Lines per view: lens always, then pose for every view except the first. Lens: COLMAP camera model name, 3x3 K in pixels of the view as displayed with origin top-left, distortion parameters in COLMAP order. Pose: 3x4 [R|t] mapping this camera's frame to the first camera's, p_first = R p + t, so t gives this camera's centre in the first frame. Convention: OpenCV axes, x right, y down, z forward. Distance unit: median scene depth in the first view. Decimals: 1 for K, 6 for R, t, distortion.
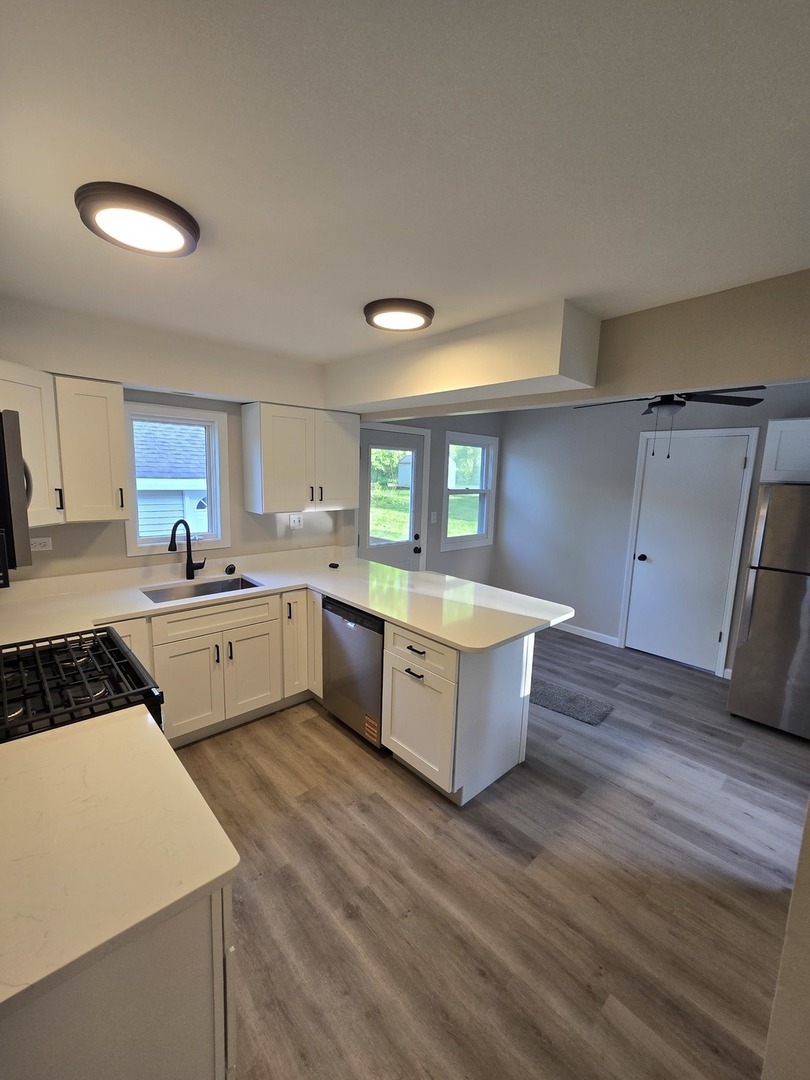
lens RADIAL K [[442.5, 0, 403.7], [0, 442.5, 538.4], [0, 0, 1]] dist [-0.001196, -0.000222]
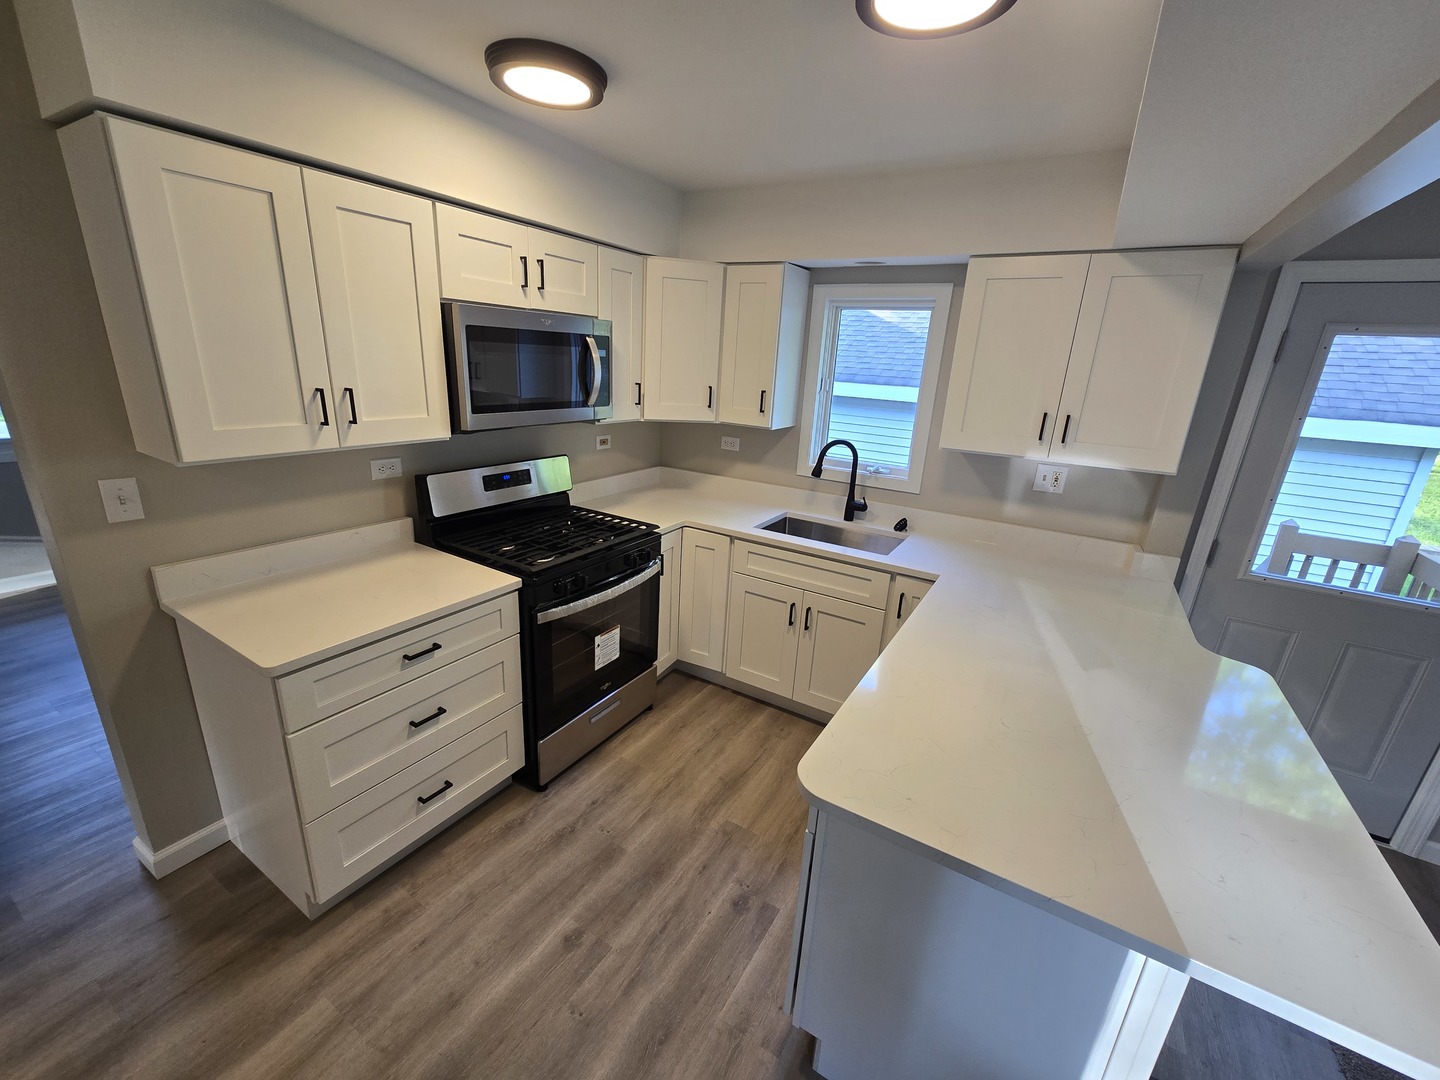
lens RADIAL K [[590.1, 0, 712.4], [0, 590.1, 547.5], [0, 0, 1]] dist [-0.001196, -0.000222]
pose [[0.275218, 0.283127, -0.918746, 0.492354], [-0.187831, 0.953070, 0.237438, -0.075016], [0.942854, 0.107222, 0.315482, 0.574475]]
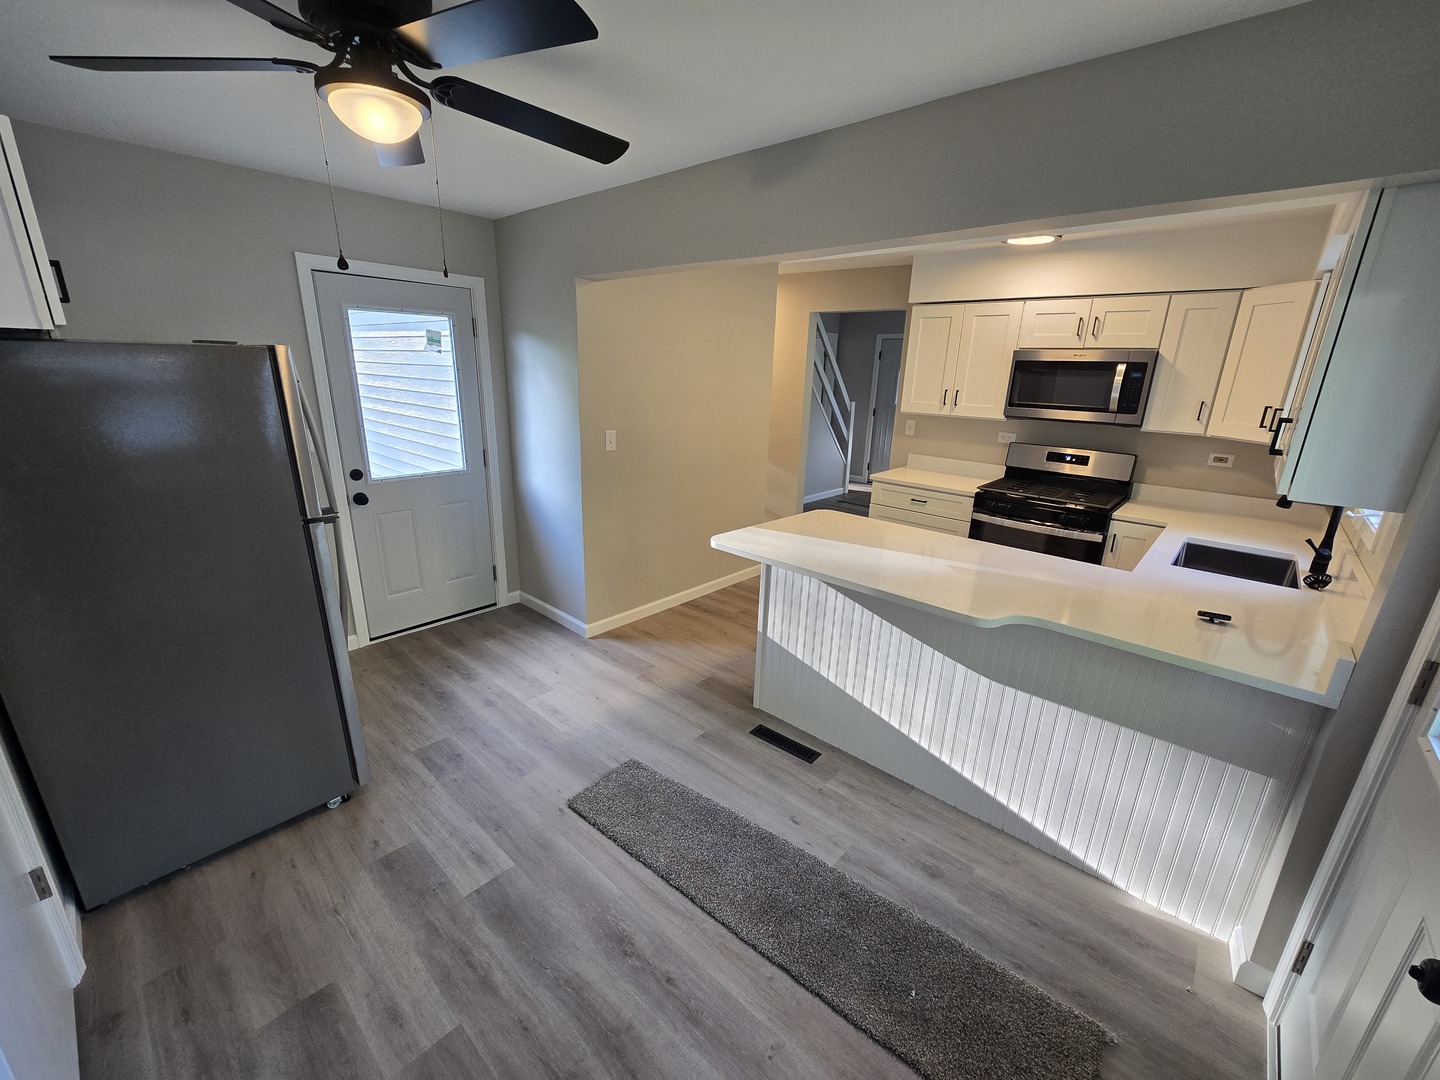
lens RADIAL K [[590.1, 0, 714.5], [0, 590.1, 550.2], [0, 0, 1]] dist [-0.001196, -0.000222]
pose [[-0.994698, -0.033128, -0.097352, 0.503120], [-0.072153, 0.899382, 0.431168, -0.271946], [0.073273, 0.435907, -0.897004, 2.021164]]
